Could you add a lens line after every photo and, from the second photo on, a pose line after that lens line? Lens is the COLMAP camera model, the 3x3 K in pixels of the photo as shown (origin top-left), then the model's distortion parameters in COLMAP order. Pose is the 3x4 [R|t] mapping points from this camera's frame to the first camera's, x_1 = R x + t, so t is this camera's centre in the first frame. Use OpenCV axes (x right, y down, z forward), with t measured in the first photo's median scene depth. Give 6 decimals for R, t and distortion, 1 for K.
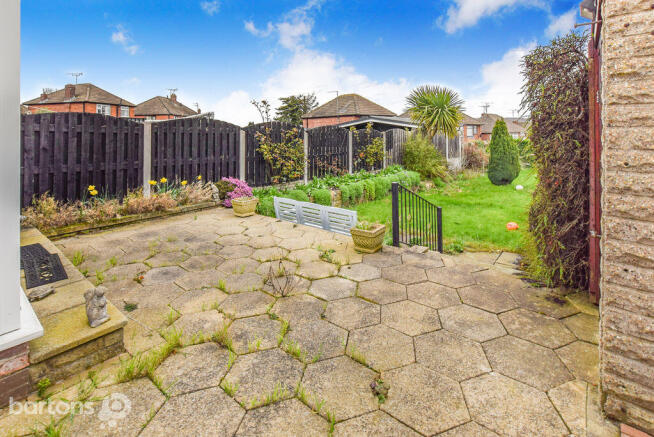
lens RADIAL K [[365.8, 0, 327.0], [0, 365.8, 218.5], [0, 0, 1]] dist [0.002488, 0.000078]
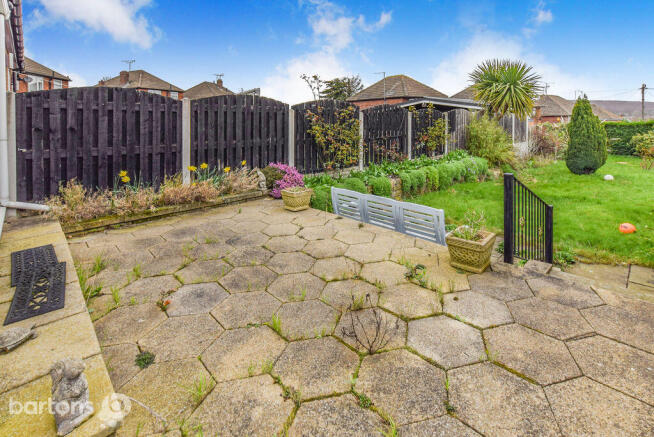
lens RADIAL K [[296.6, 0, 327.0], [0, 296.6, 218.5], [0, 0, 1]] dist [-0.003335, -0.000062]
pose [[0.997597, 0.021015, -0.066021, -0.103301], [-0.015679, 0.996645, 0.080329, -0.040468], [0.067488, -0.079101, 0.994580, 0.303231]]
